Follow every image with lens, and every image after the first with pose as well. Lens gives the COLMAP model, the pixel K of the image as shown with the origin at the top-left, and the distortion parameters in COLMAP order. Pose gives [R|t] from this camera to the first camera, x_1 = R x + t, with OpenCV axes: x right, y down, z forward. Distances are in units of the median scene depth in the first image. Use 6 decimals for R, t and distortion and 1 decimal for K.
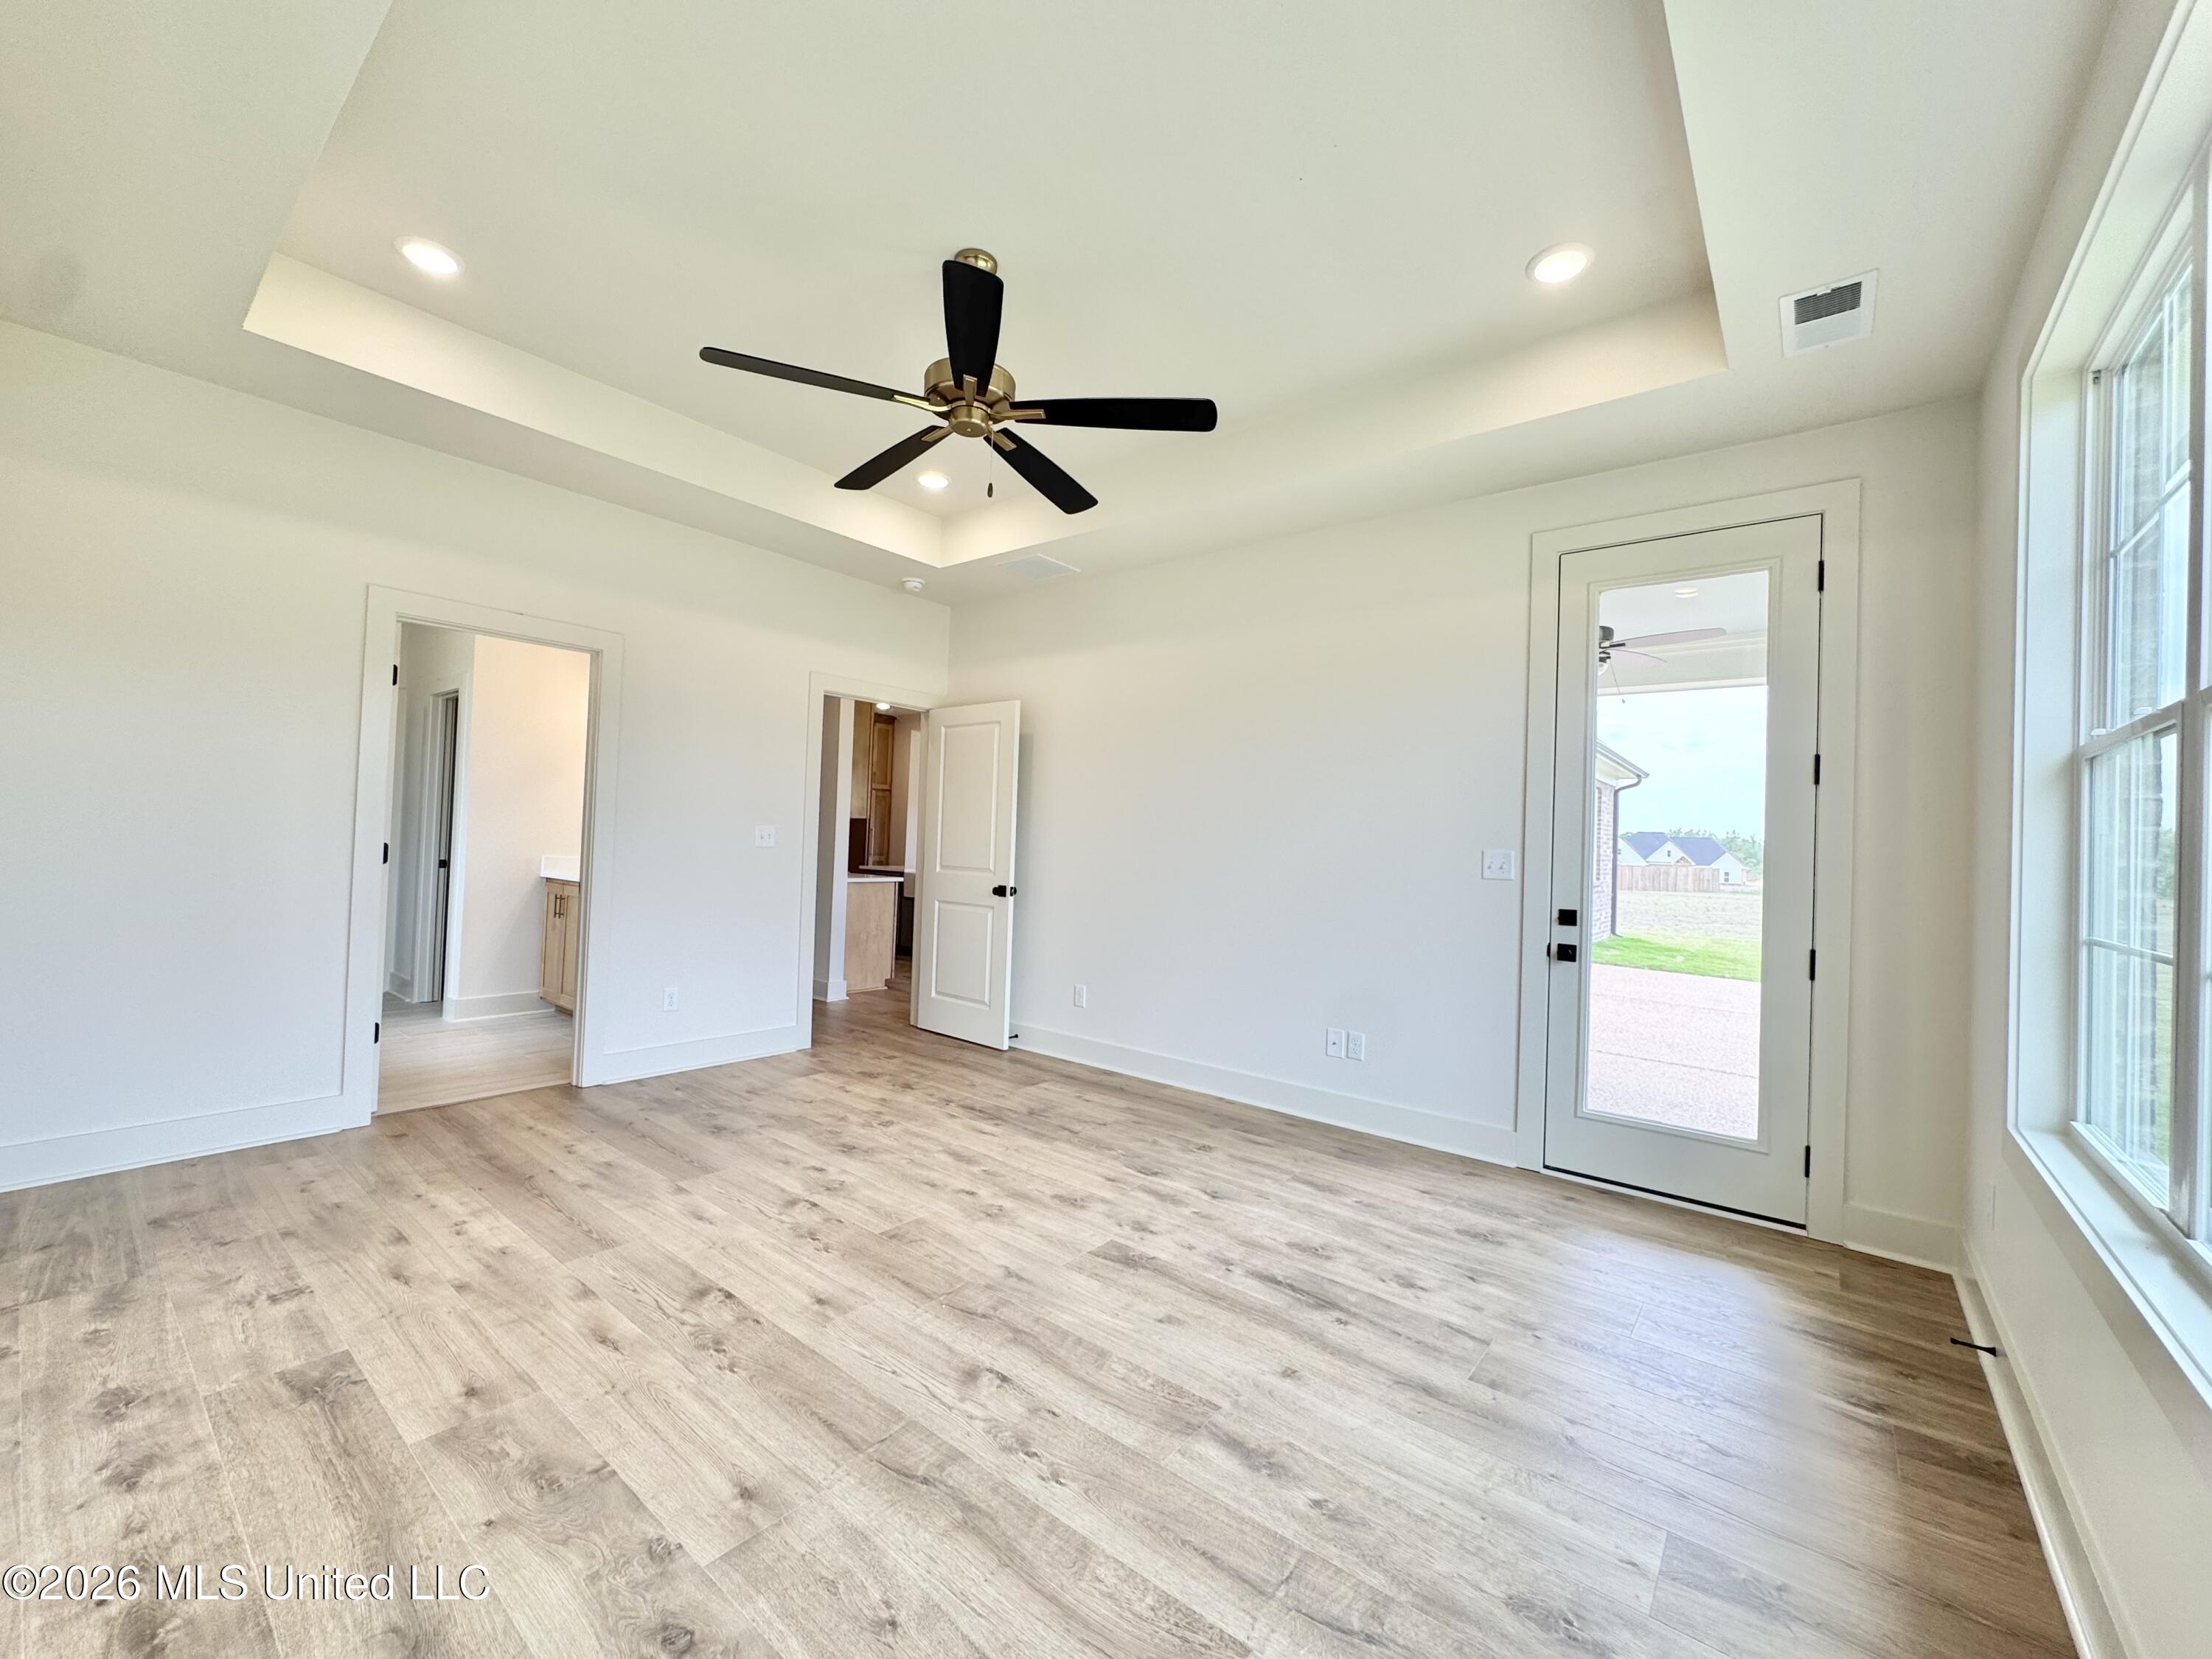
lens RADIAL K [[880.3, 0, 1102.5], [0, 880.3, 826.2], [0, 0, 1]] dist [-0.003207, 0.000237]
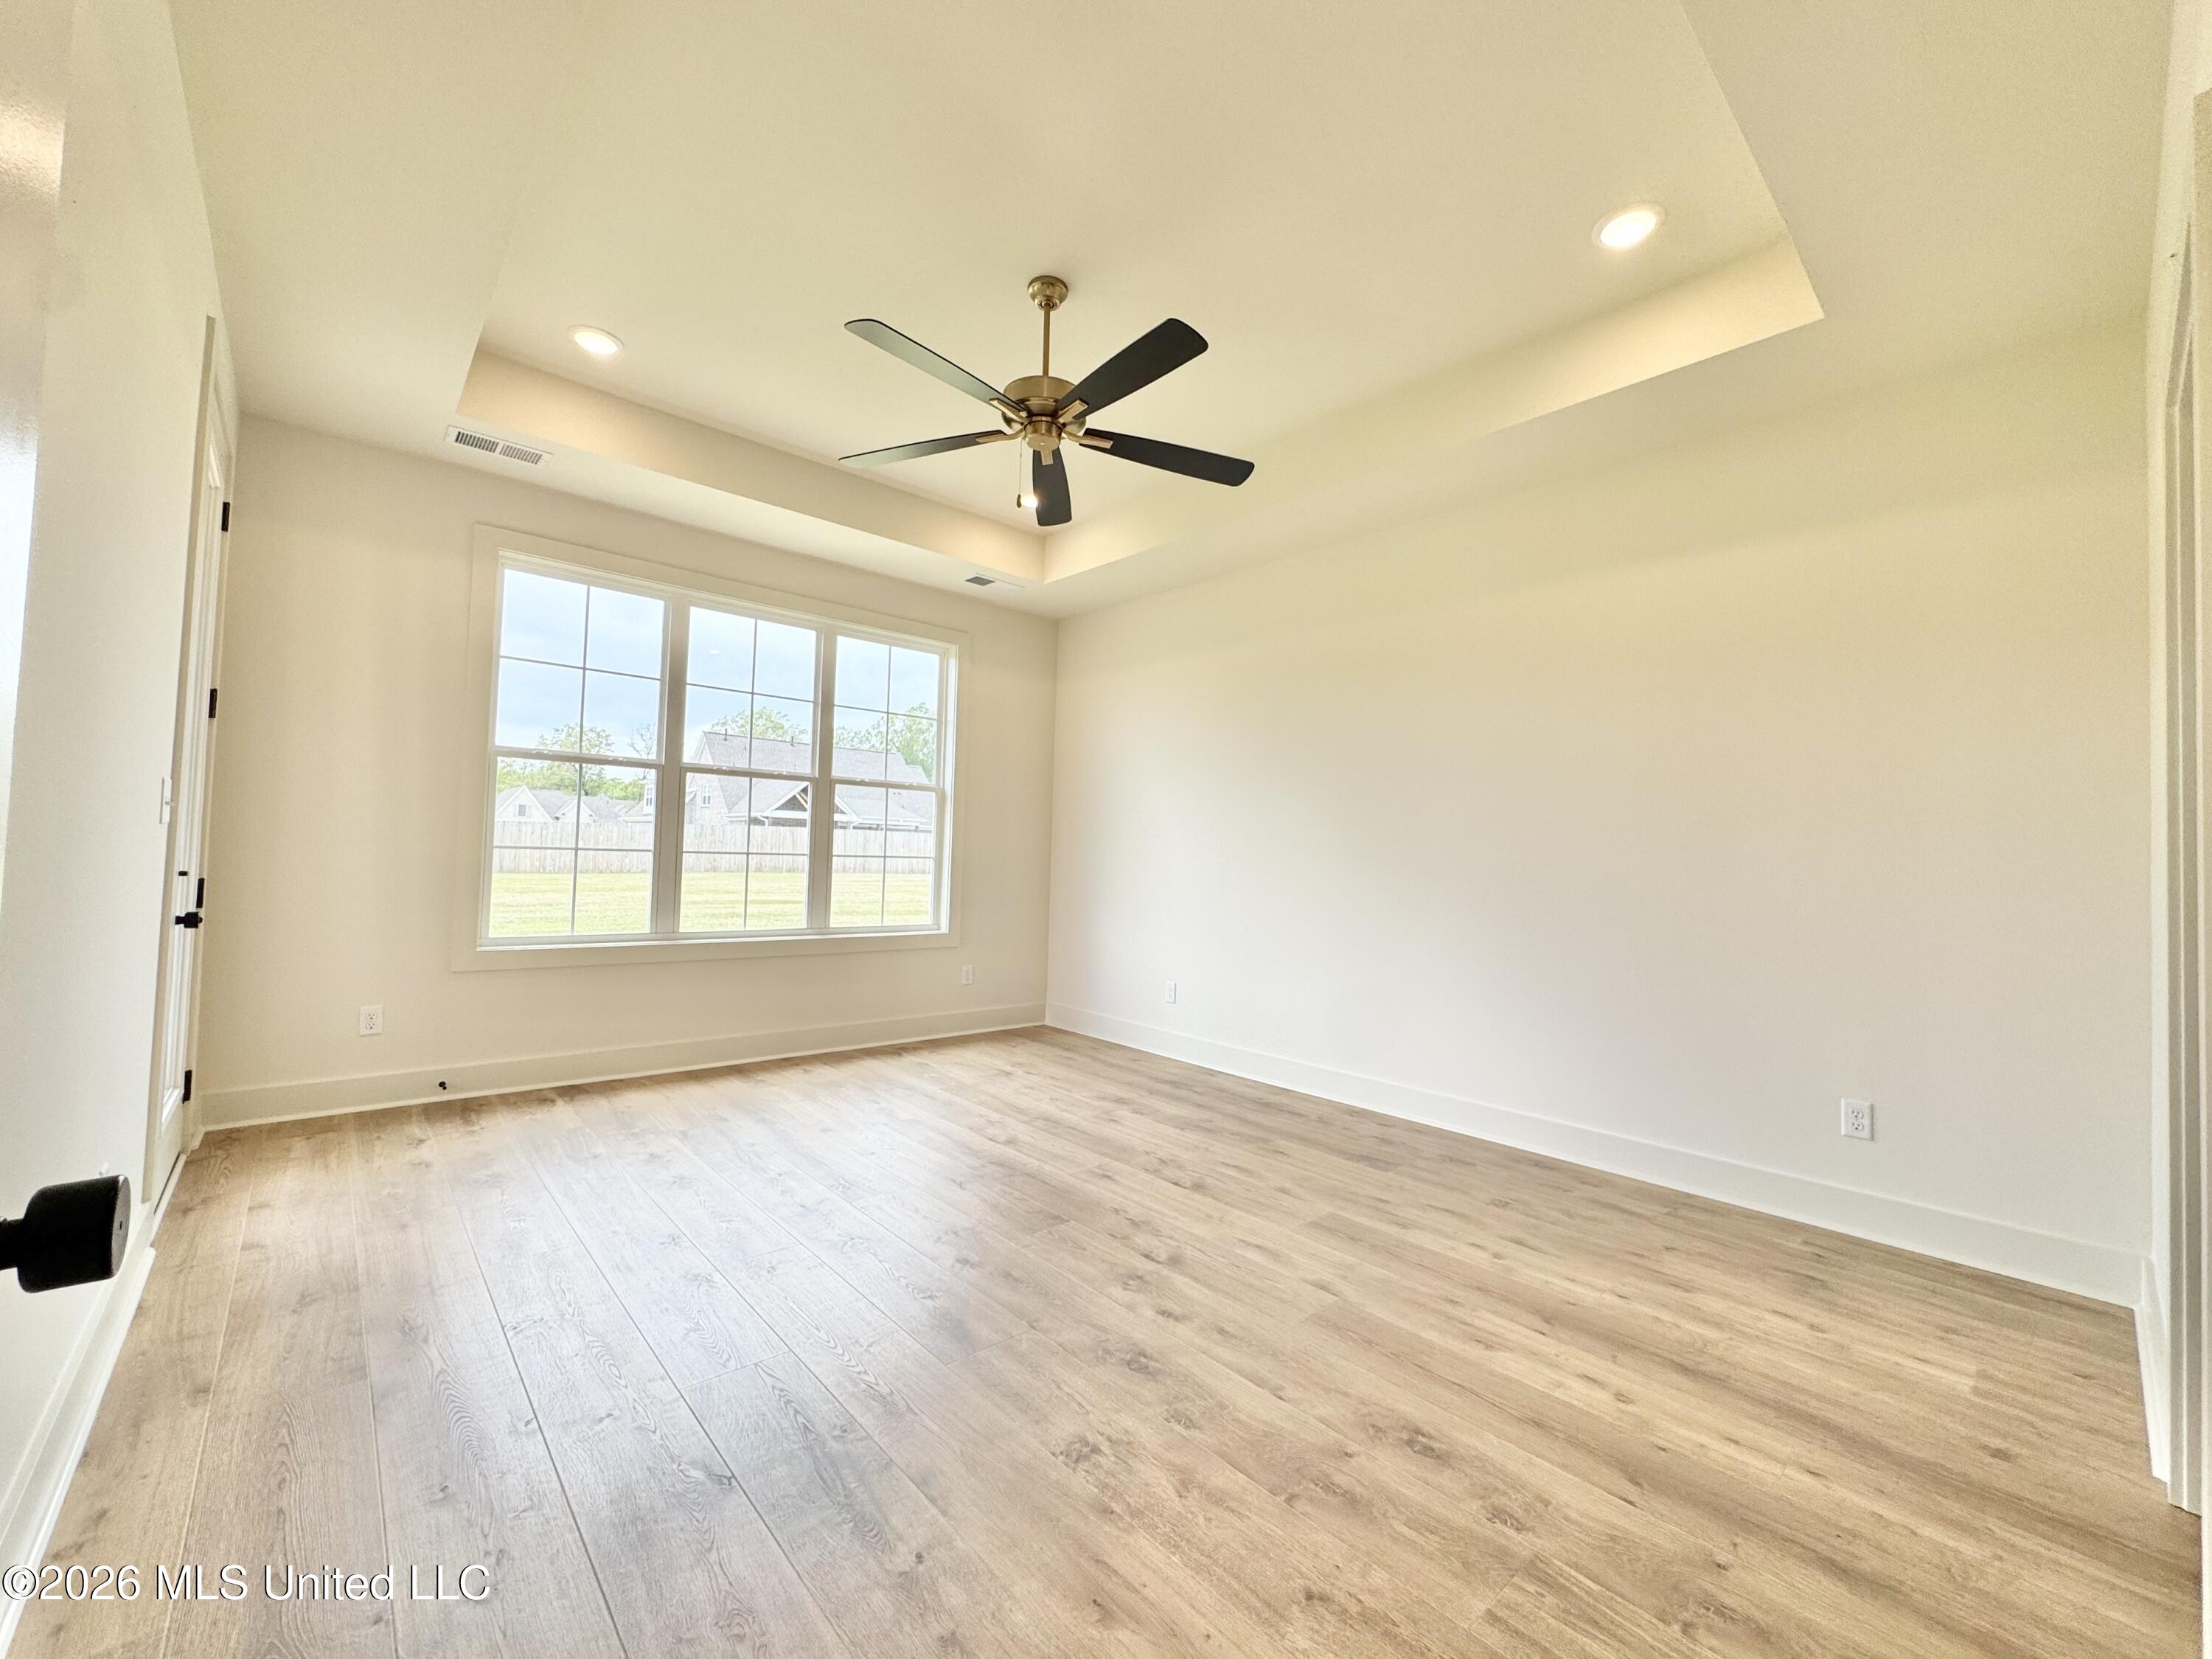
lens RADIAL K [[880.3, 0, 1099.7], [0, 880.3, 813.4], [0, 0, 1]] dist [-0.003207, 0.000237]
pose [[-0.983595, -0.059544, 0.170283, -0.357528], [-0.071387, 0.995375, -0.064290, 0.051269], [-0.165667, -0.075392, -0.983296, 1.677748]]
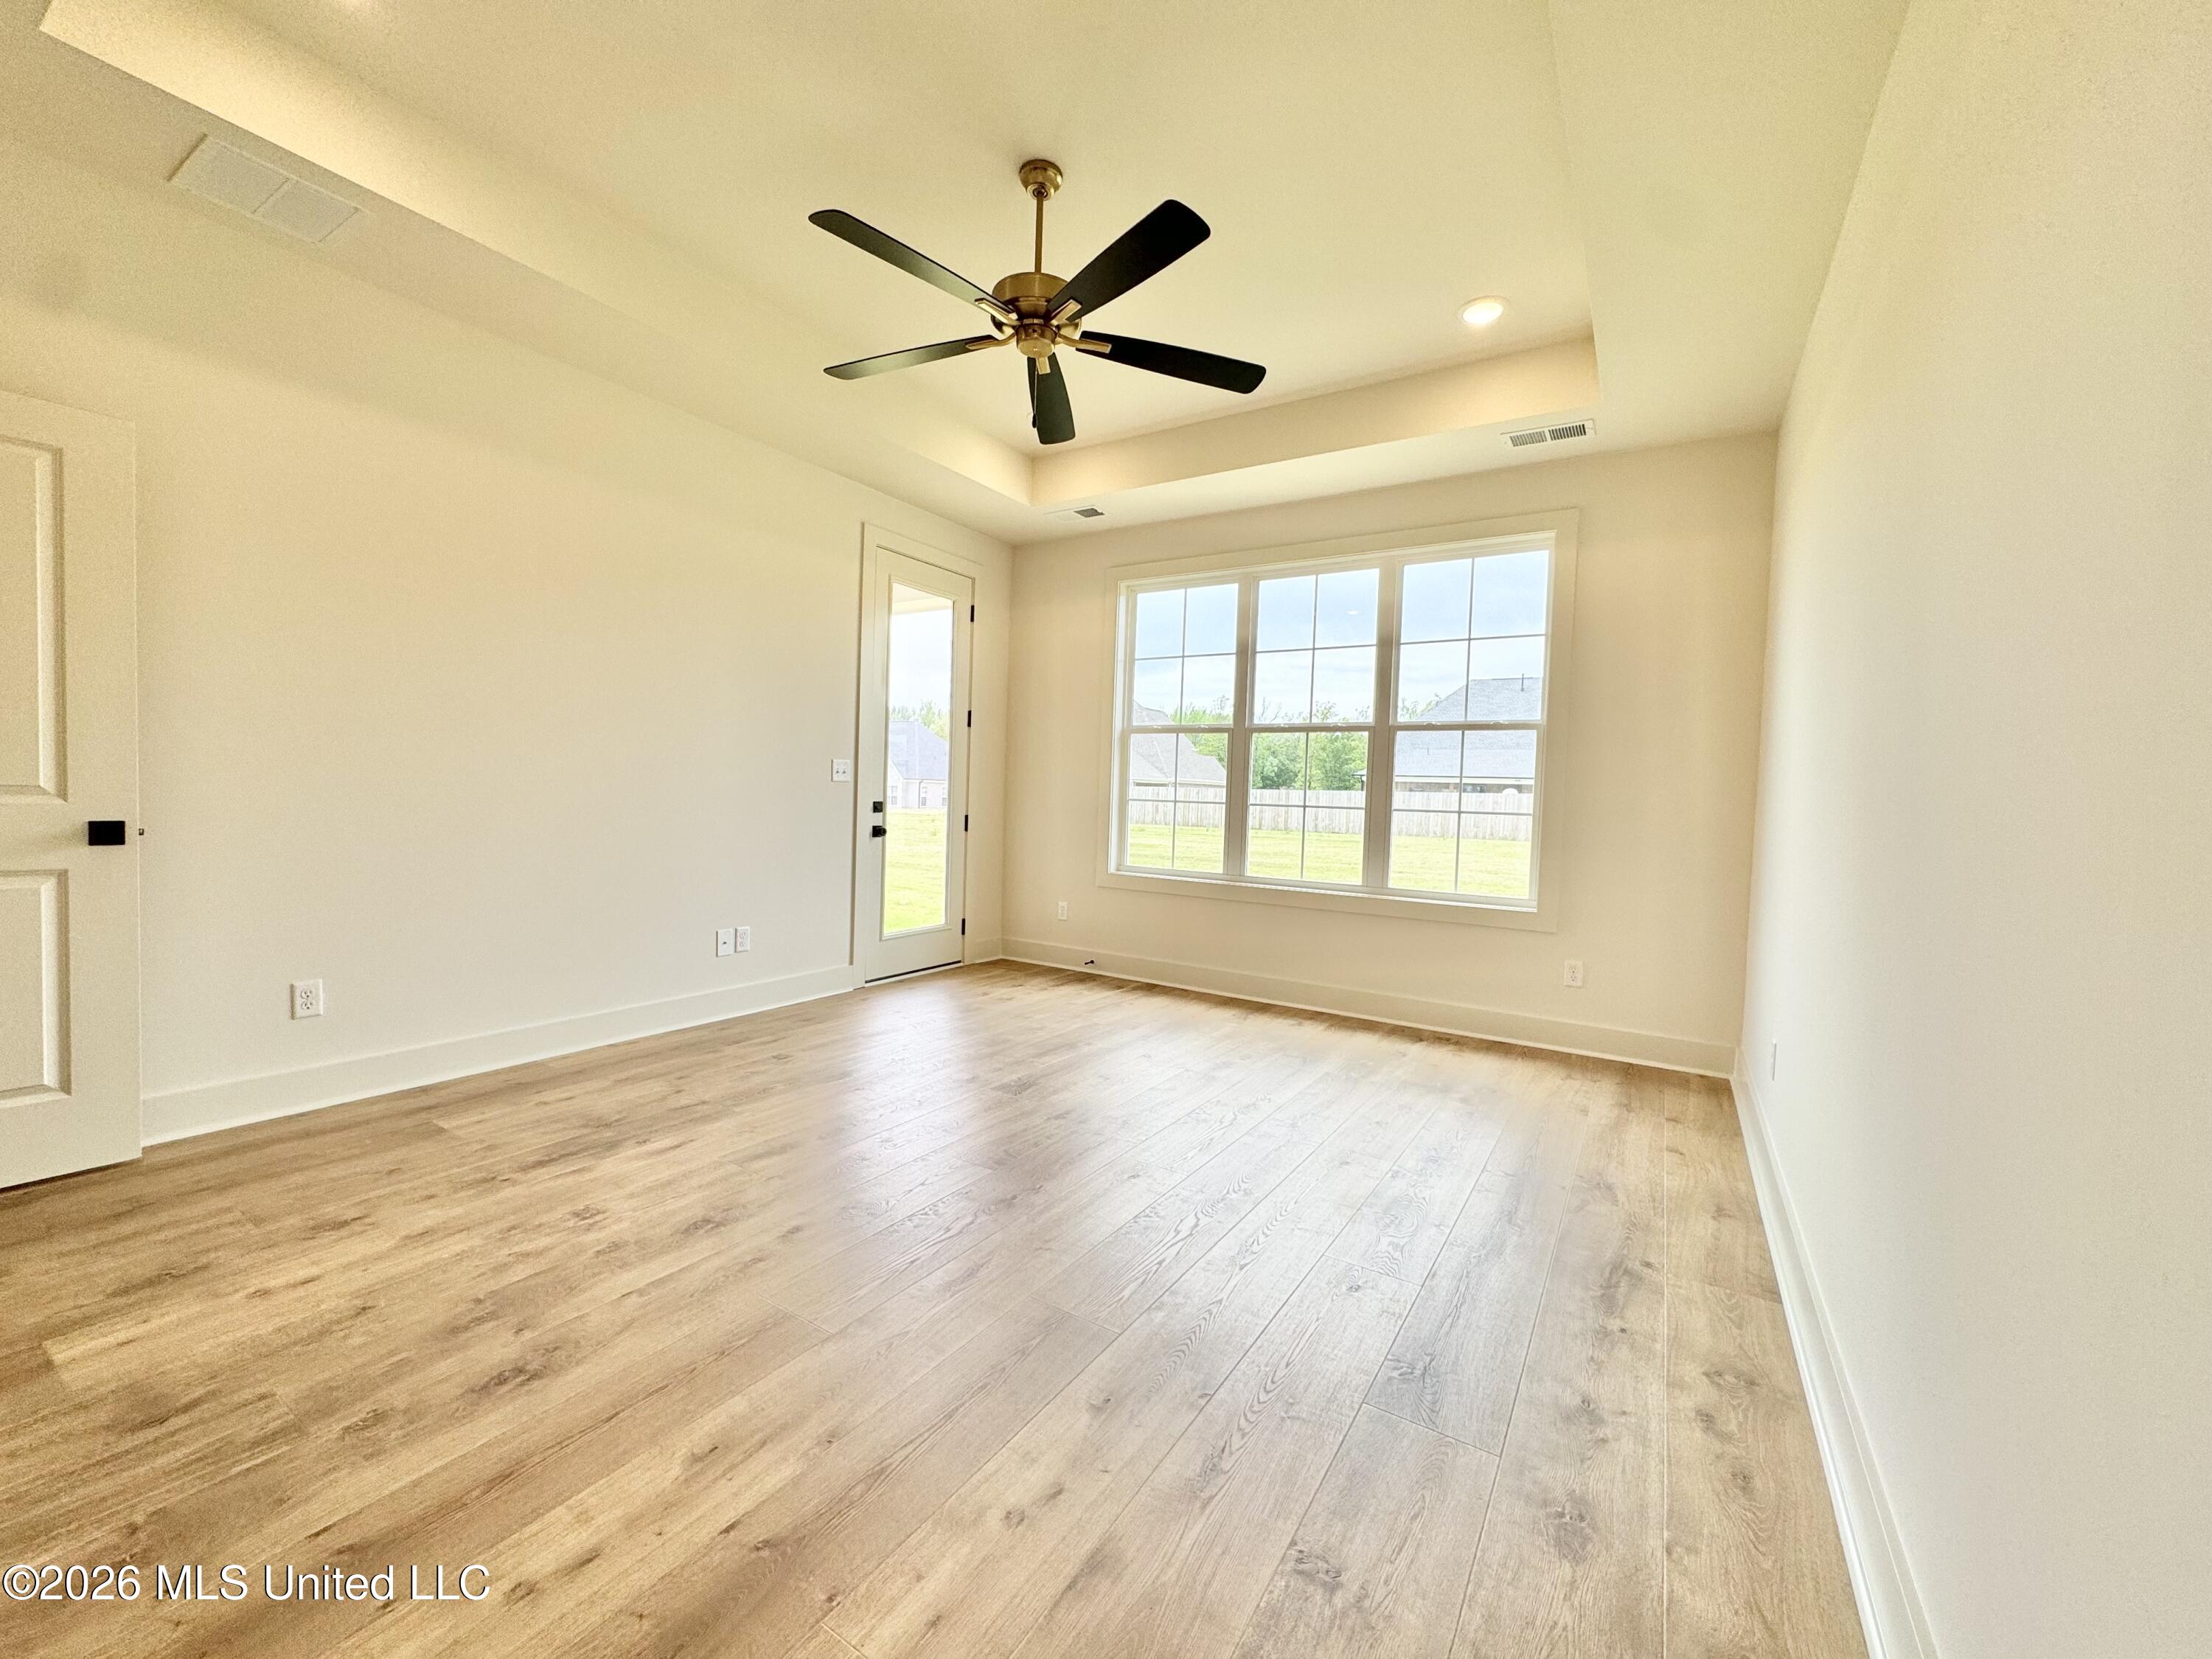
lens RADIAL K [[880.3, 0, 1105.8], [0, 880.3, 813.0], [0, 0, 1]] dist [-0.003207, 0.000237]
pose [[-0.110509, -0.062376, 0.991916, -0.992477], [-0.058820, 0.996690, 0.056123, 0.011900], [-0.992133, -0.052142, -0.113812, 0.839029]]
